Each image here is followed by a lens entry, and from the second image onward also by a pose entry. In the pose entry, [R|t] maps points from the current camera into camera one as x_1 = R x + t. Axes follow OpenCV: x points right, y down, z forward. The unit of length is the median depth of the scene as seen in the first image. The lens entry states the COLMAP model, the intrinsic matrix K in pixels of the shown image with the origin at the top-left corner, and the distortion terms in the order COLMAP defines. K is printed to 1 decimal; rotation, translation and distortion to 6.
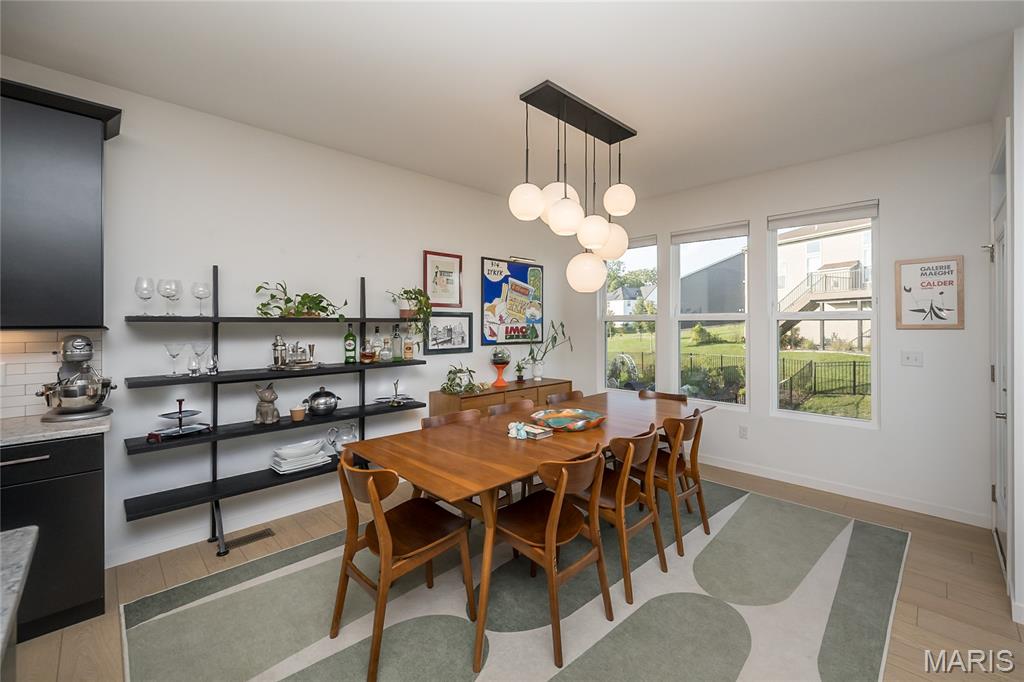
lens RADIAL K [[425.6, 0, 487.7], [0, 425.6, 320.7], [0, 0, 1]] dist [0.002583, 0.000173]
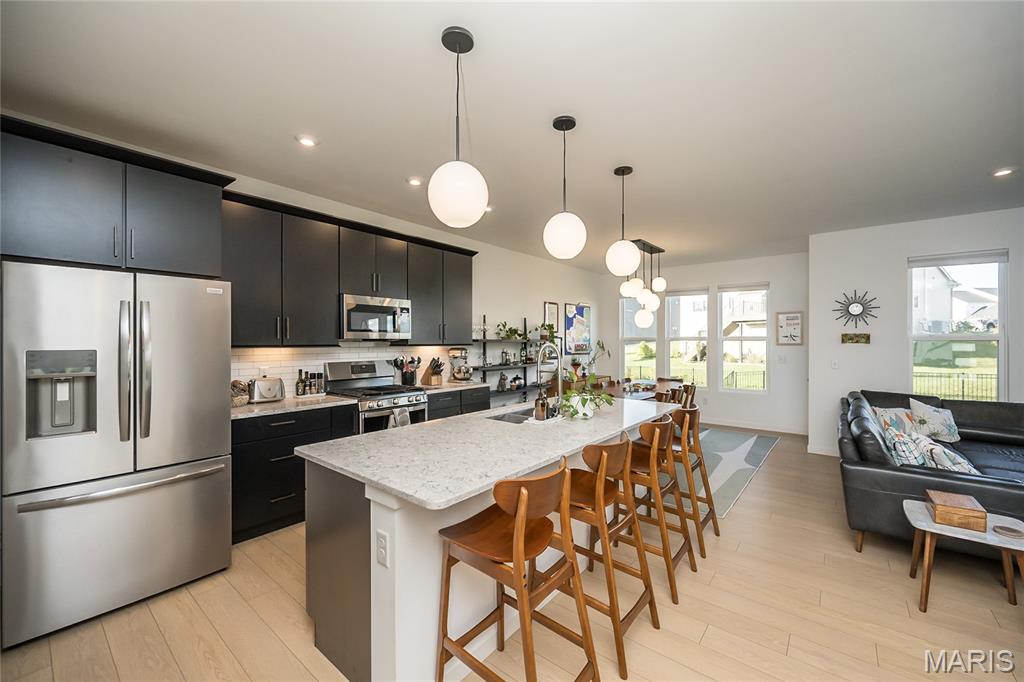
lens RADIAL K [[403.7, 0, 514.7], [0, 403.7, 339.1], [0, 0, 1]] dist [0.002975, 0.000270]
pose [[0.987969, 0.002864, 0.154627, -0.462110], [-0.003338, 0.999990, 0.002810, -0.009431], [-0.154618, -0.003292, 0.987969, -0.569315]]
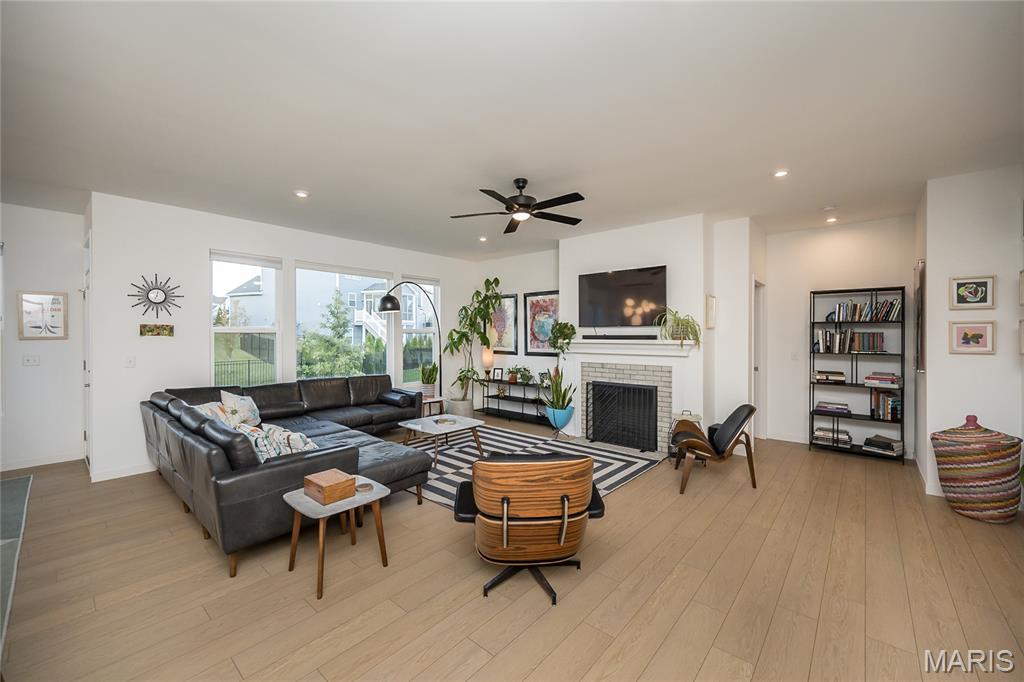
lens RADIAL K [[403.7, 0, 514.7], [0, 403.7, 339.1], [0, 0, 1]] dist [0.002975, 0.000270]
pose [[-0.117419, -0.011318, 0.993018, -0.416728], [-0.006218, 0.999924, 0.010661, -0.005680], [-0.993063, -0.004923, -0.117481, -0.342397]]
